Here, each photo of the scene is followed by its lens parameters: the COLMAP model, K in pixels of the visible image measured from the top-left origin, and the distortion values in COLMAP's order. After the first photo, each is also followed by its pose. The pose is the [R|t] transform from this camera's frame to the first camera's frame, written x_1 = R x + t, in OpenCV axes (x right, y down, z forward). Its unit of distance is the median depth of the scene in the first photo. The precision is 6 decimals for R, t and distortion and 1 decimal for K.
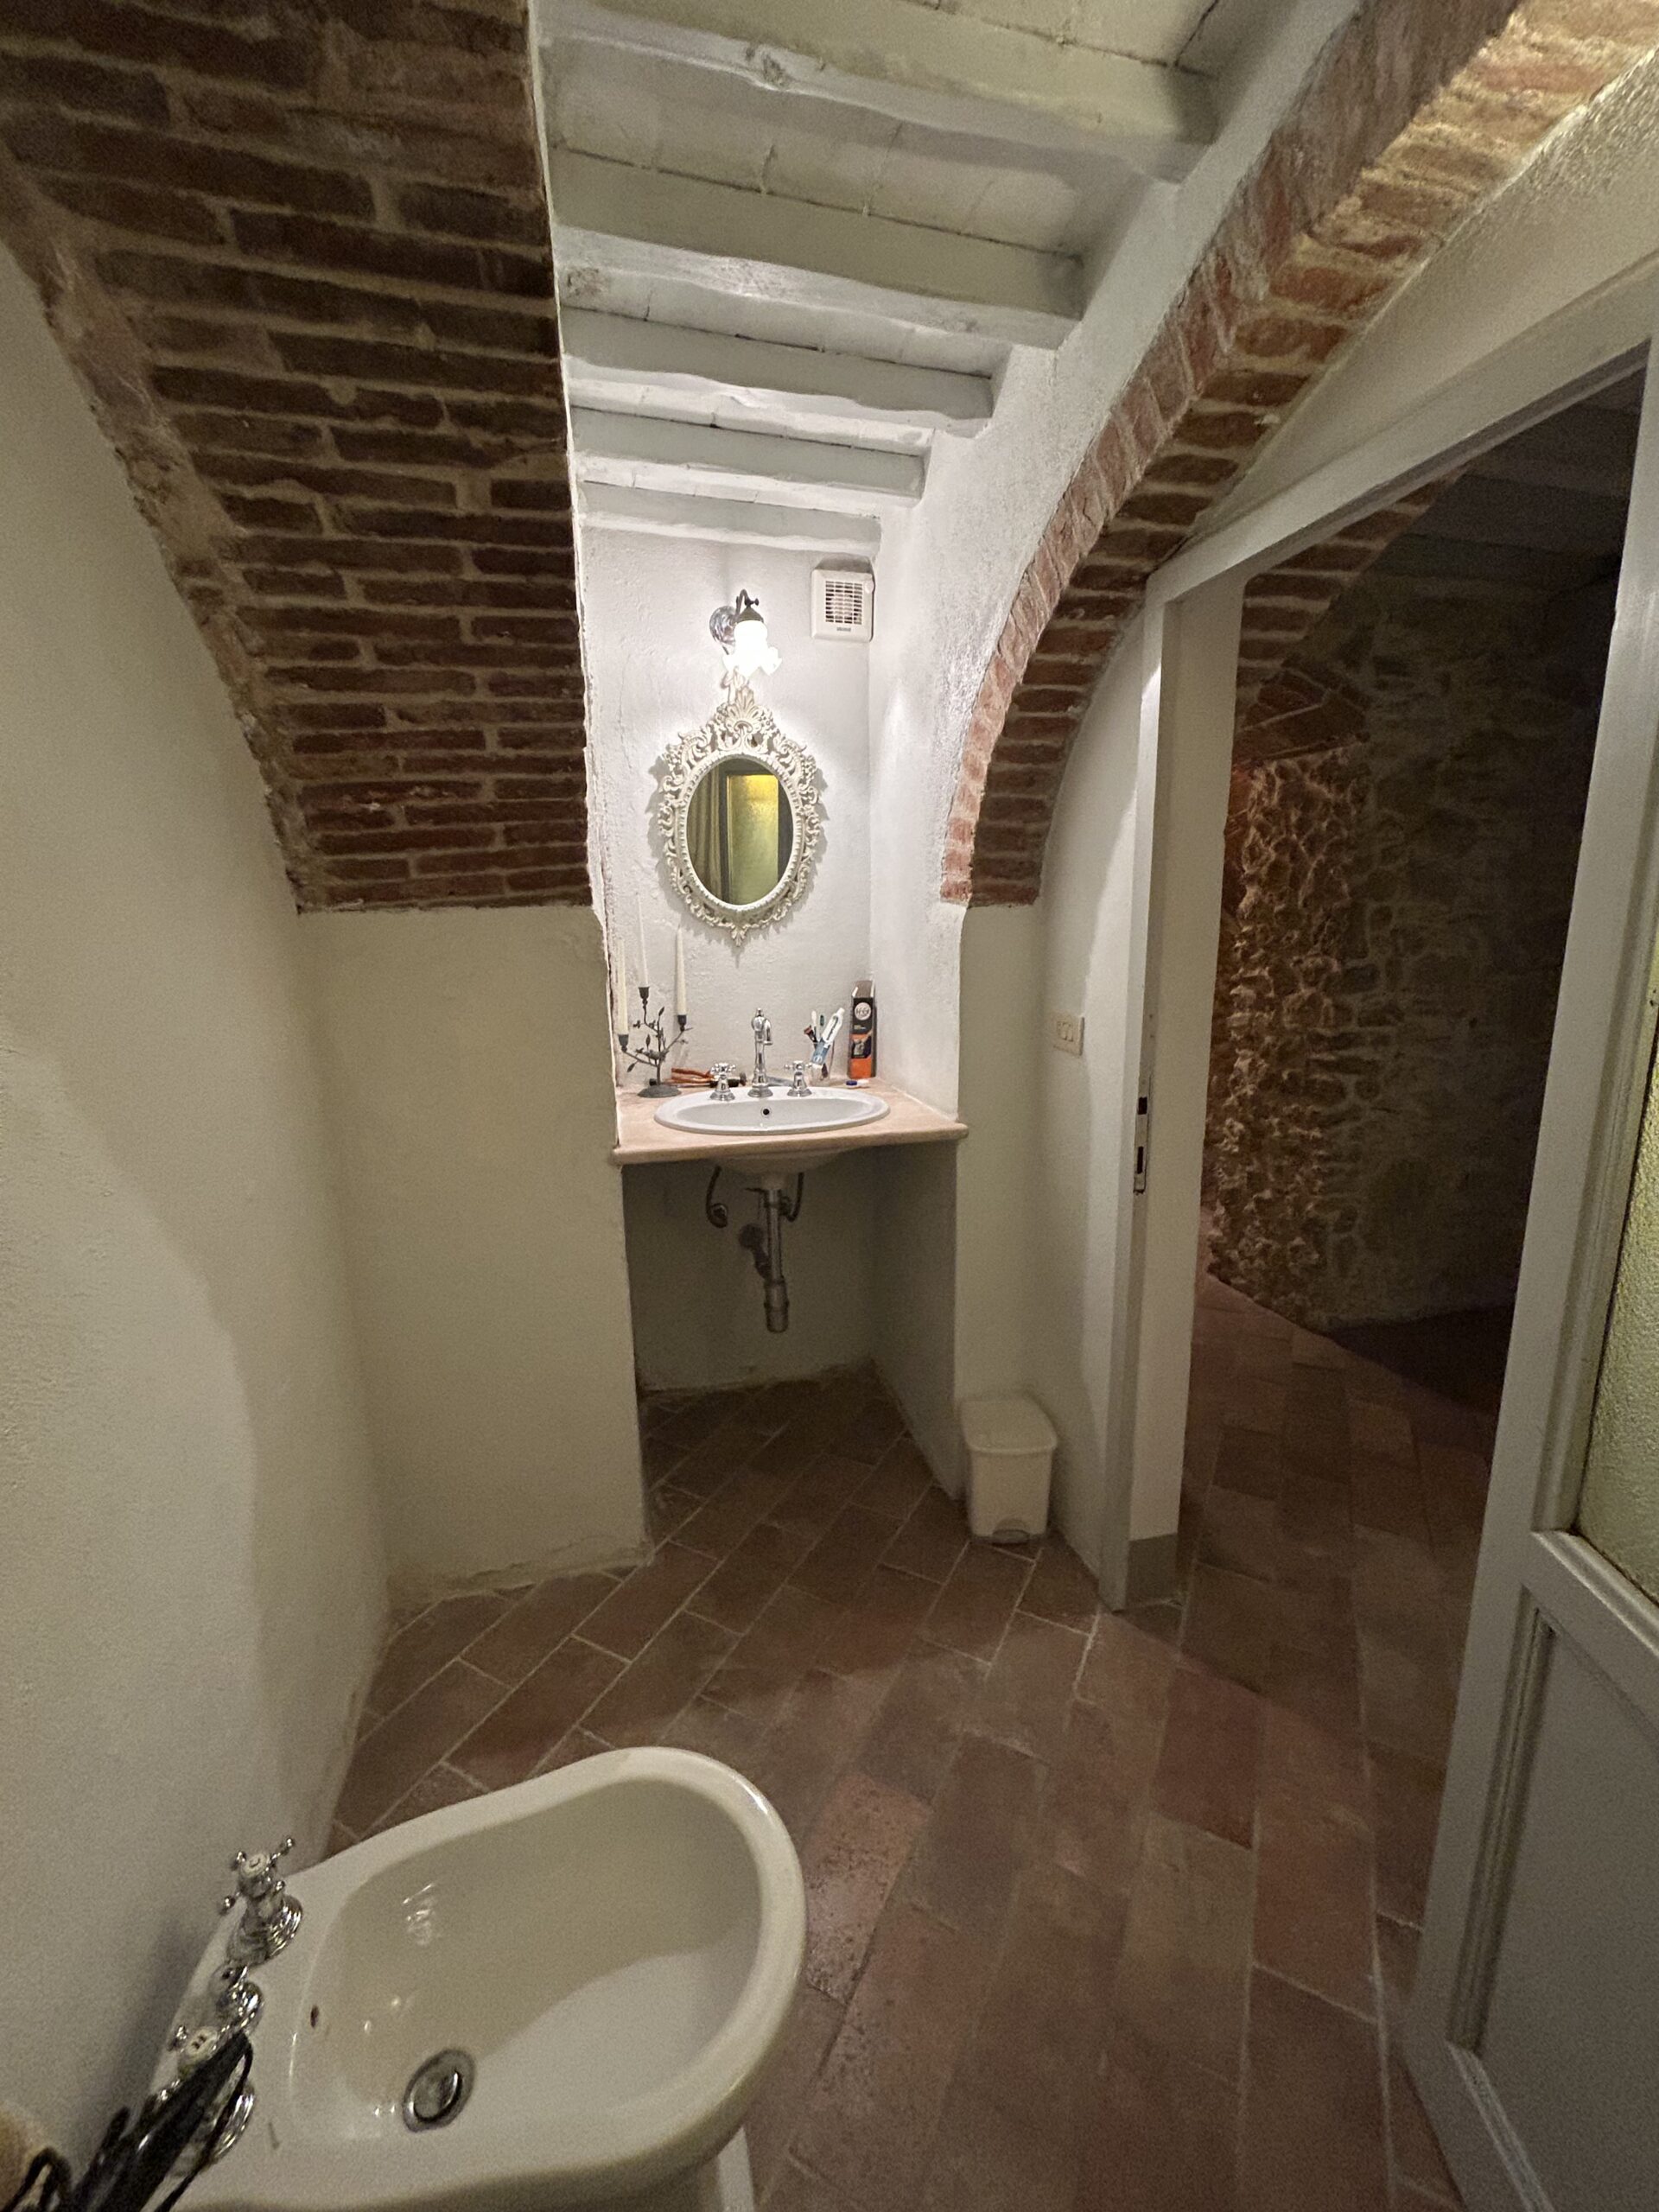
lens RADIAL K [[889.7, 0, 819.9], [0, 889.7, 1098.4], [0, 0, 1]] dist [-0.001977, 0.000050]
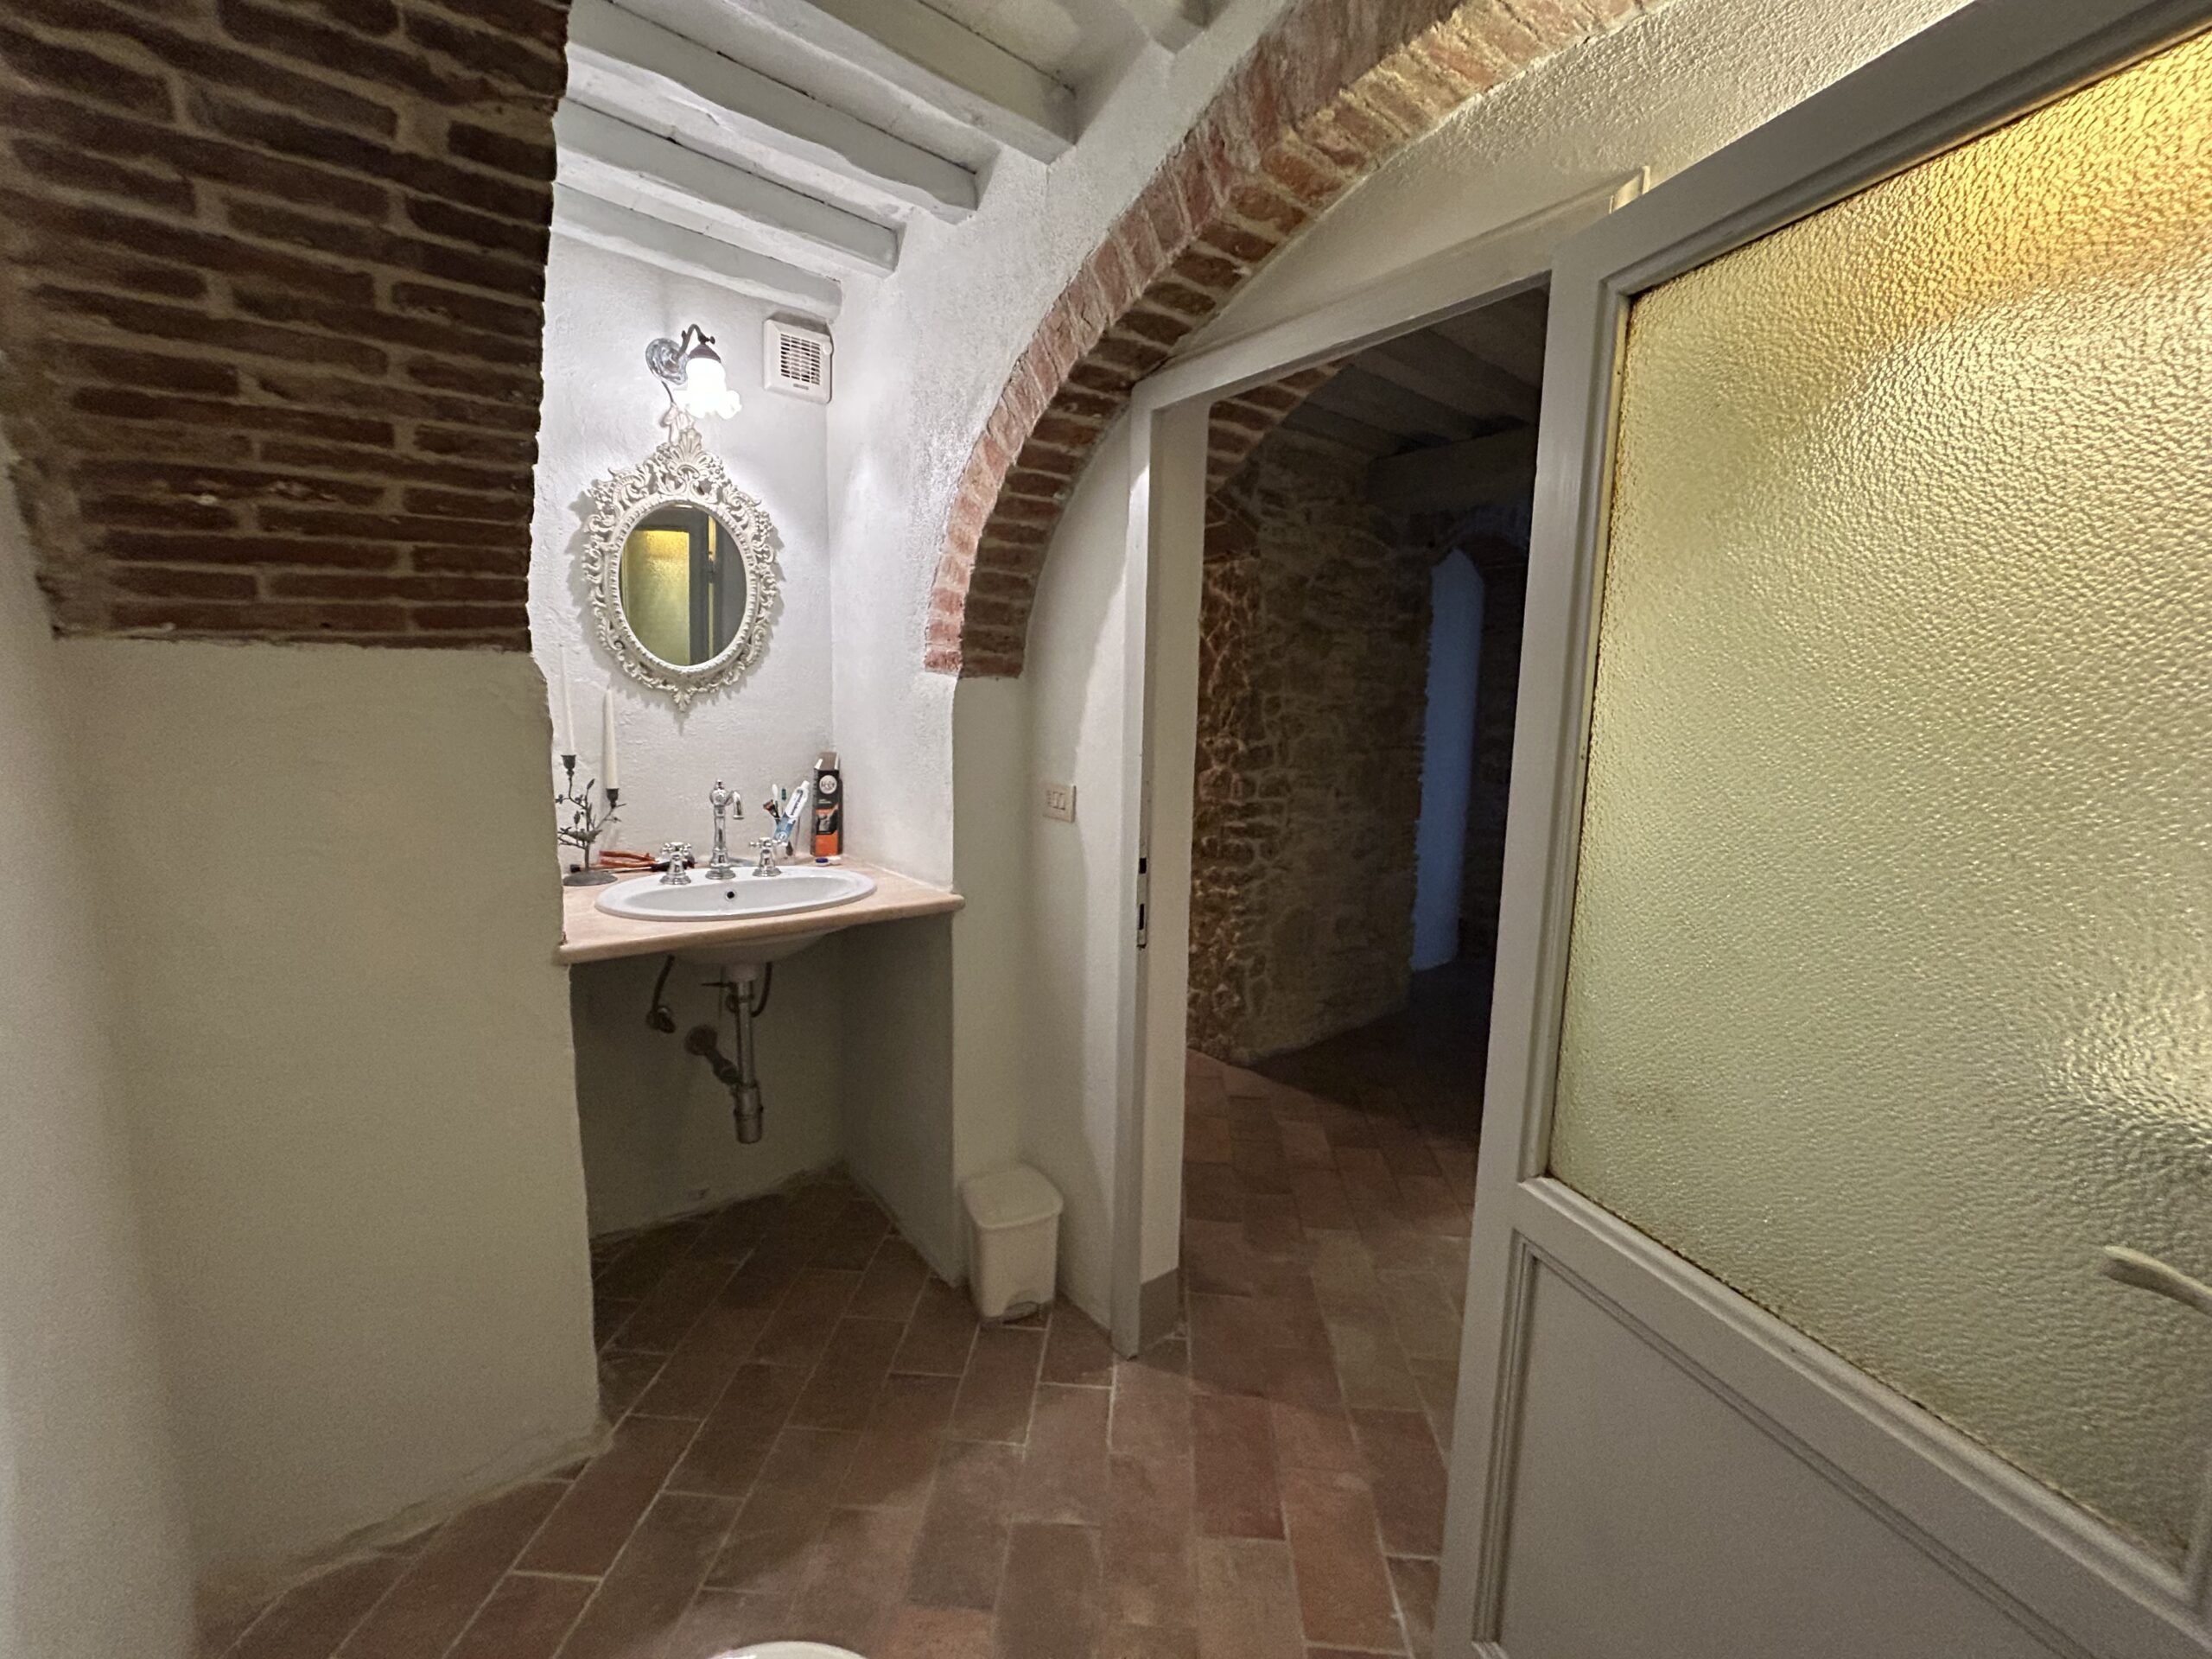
lens RADIAL K [[889.7, 0, 1103.4], [0, 889.7, 831.0], [0, 0, 1]] dist [-0.001977, 0.000050]
pose [[0.912409, -0.024297, 0.408558, -0.111861], [0.047120, 0.997835, -0.045889, 0.012941], [-0.406558, 0.061121, 0.911578, 0.035062]]
